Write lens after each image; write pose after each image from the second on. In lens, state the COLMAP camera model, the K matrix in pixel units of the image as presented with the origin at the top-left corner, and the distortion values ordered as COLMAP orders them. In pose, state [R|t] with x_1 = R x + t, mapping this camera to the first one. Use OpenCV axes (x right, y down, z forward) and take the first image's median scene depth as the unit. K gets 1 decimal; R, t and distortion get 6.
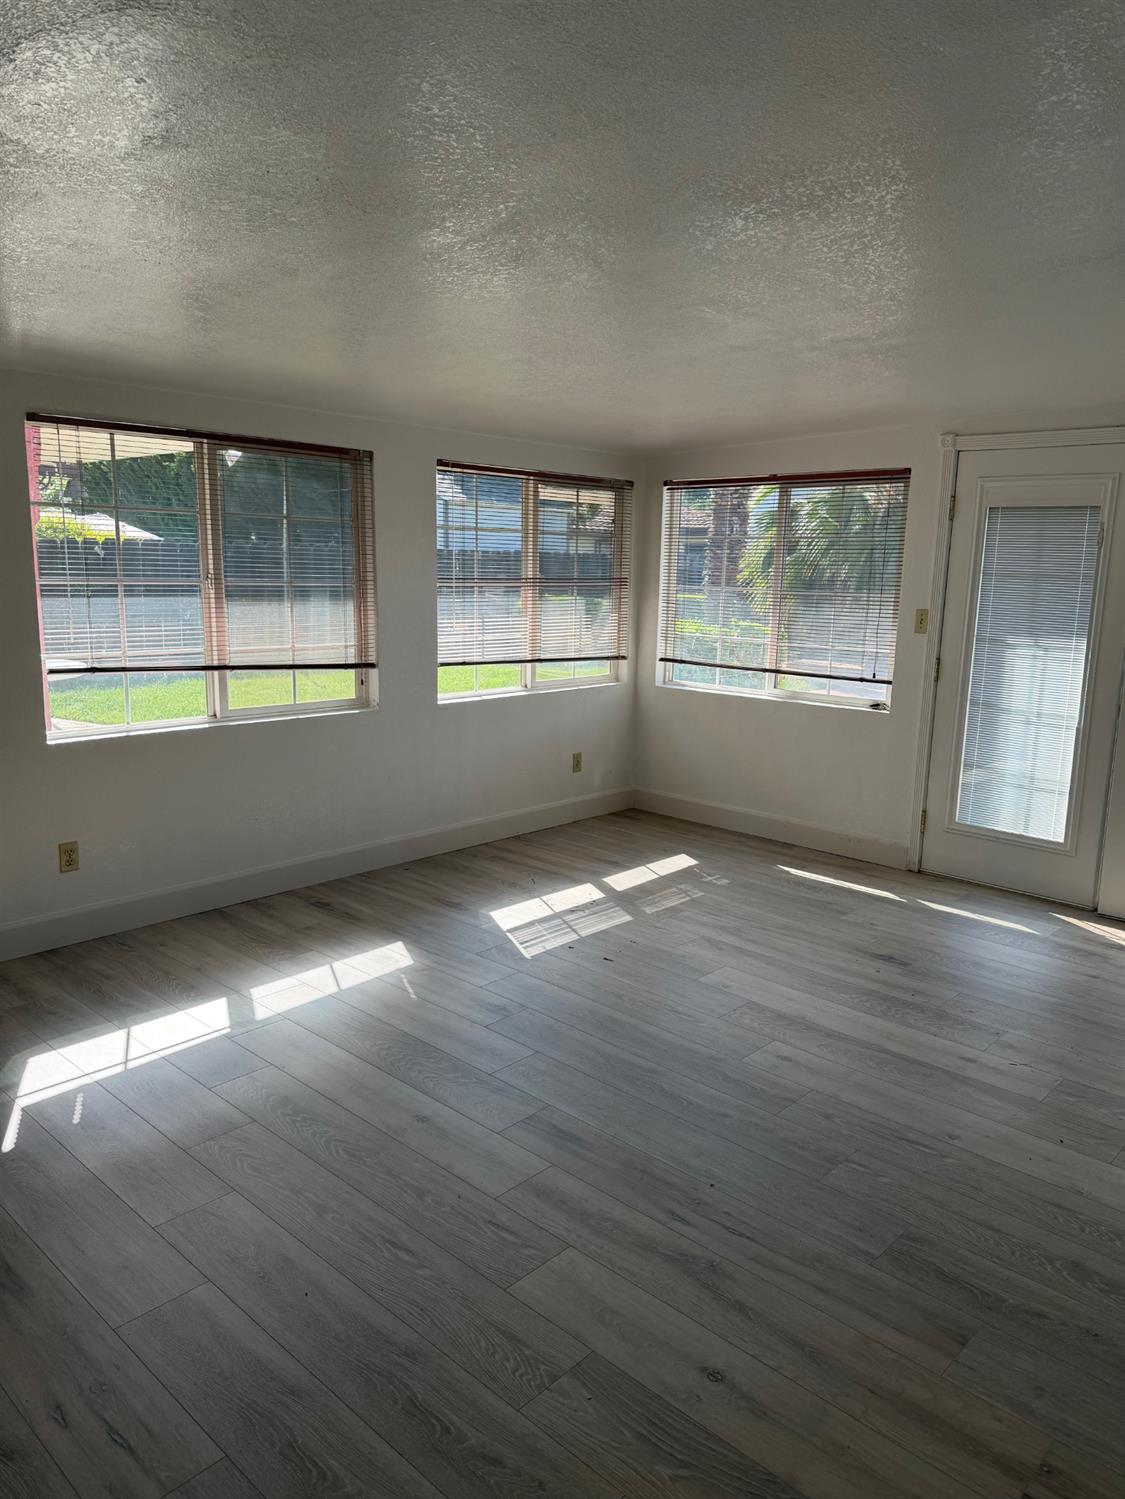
lens RADIAL K [[1046.9, 0, 562.2], [0, 1046.9, 758.7], [0, 0, 1]] dist [0.078709, -0.109942]
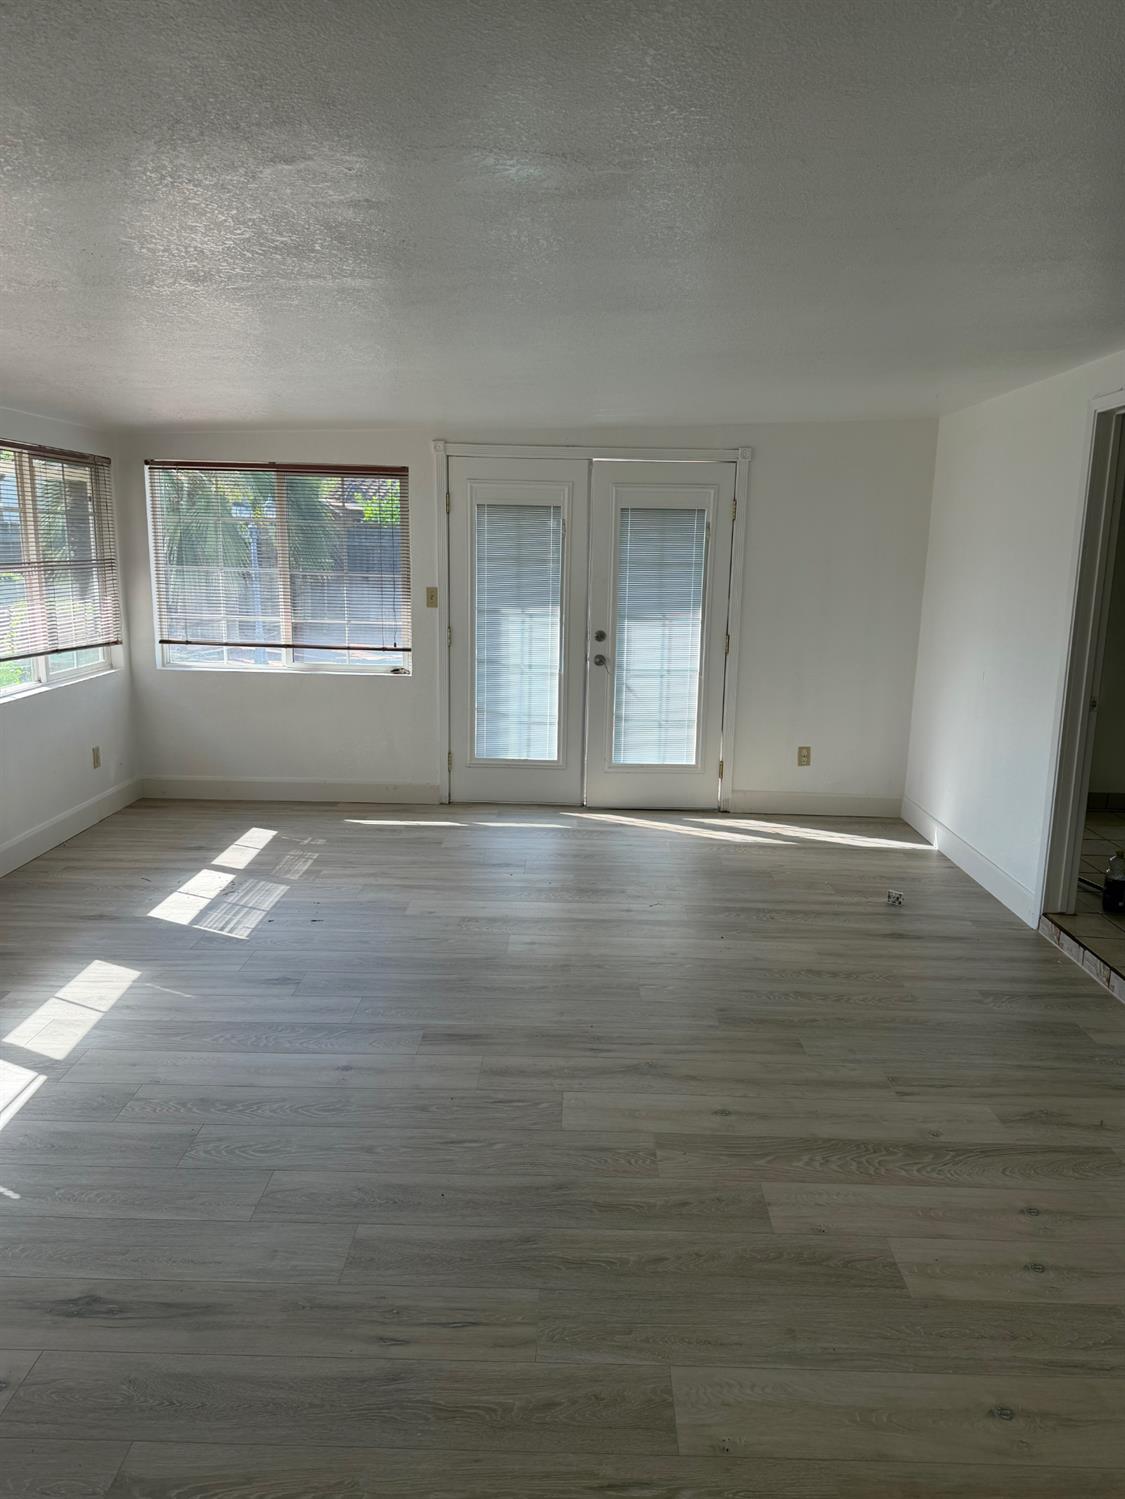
lens RADIAL K [[1048.4, 0, 565.5], [0, 1048.4, 755.2], [0, 0, 1]] dist [0.147656, -0.211641]
pose [[0.738804, -0.138428, 0.659550, -0.379915], [0.121458, 0.990001, 0.071731, -0.020278], [-0.662885, 0.027112, 0.748230, 0.005791]]
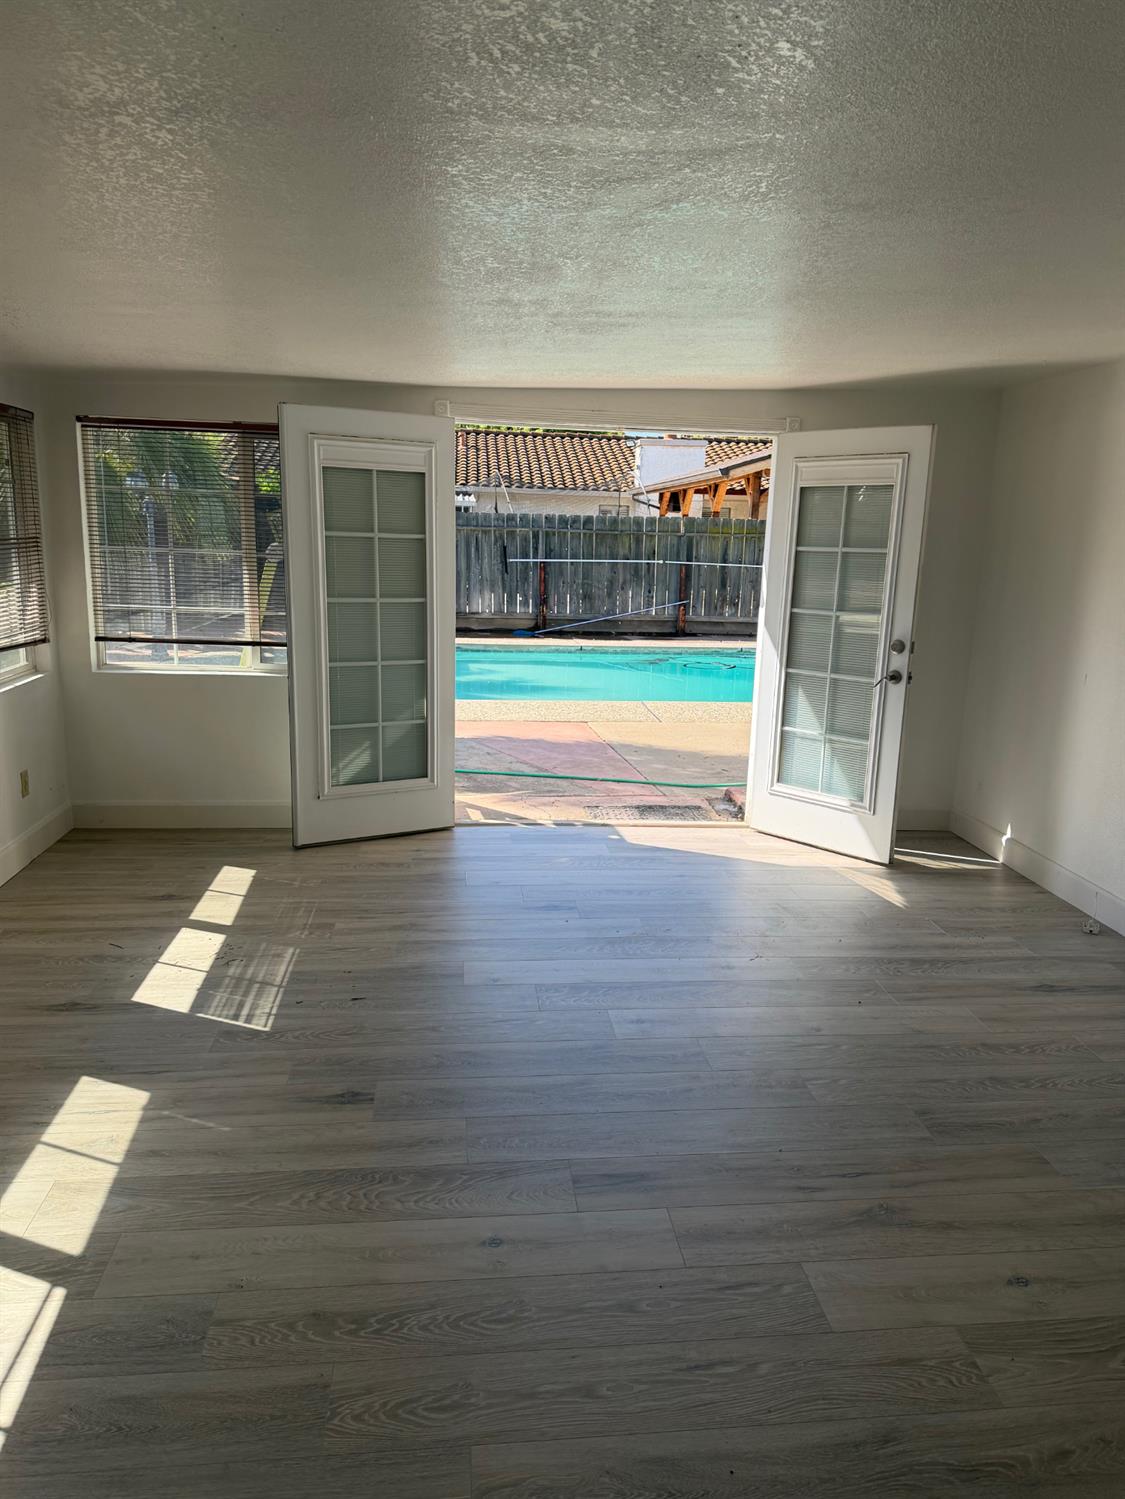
lens RADIAL K [[1066.8, 0, 568.0], [0, 1066.8, 739.9], [0, 0, 1]] dist [0.072483, -0.055735]
pose [[0.648467, -0.149392, 0.746440, -0.381412], [0.124325, 0.988173, 0.089765, -0.060699], [-0.751022, 0.034592, 0.659371, 0.234618]]
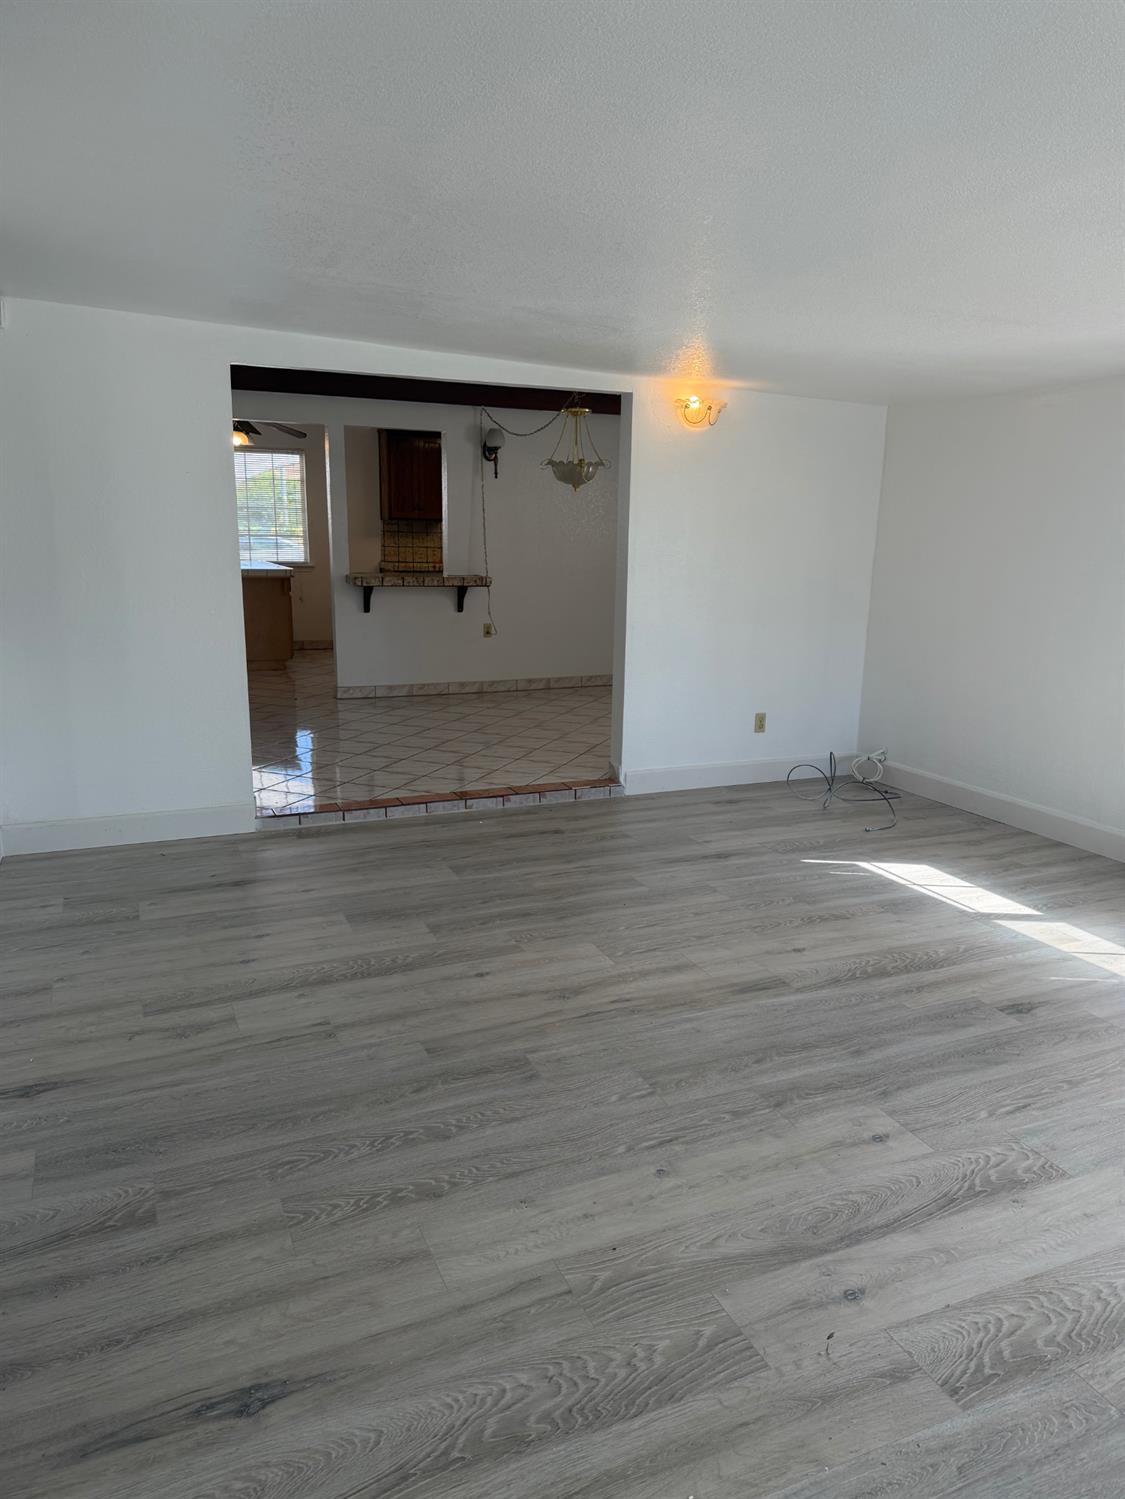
lens RADIAL K [[1048.4, 0, 565.5], [0, 1048.4, 755.2], [0, 0, 1]] dist [0.147656, -0.211641]
pose [[-0.392797, 0.169690, -0.903834, 0.645393], [-0.193553, 0.945559, 0.261640, -0.097301], [0.899026, 0.277712, -0.338569, 0.652284]]
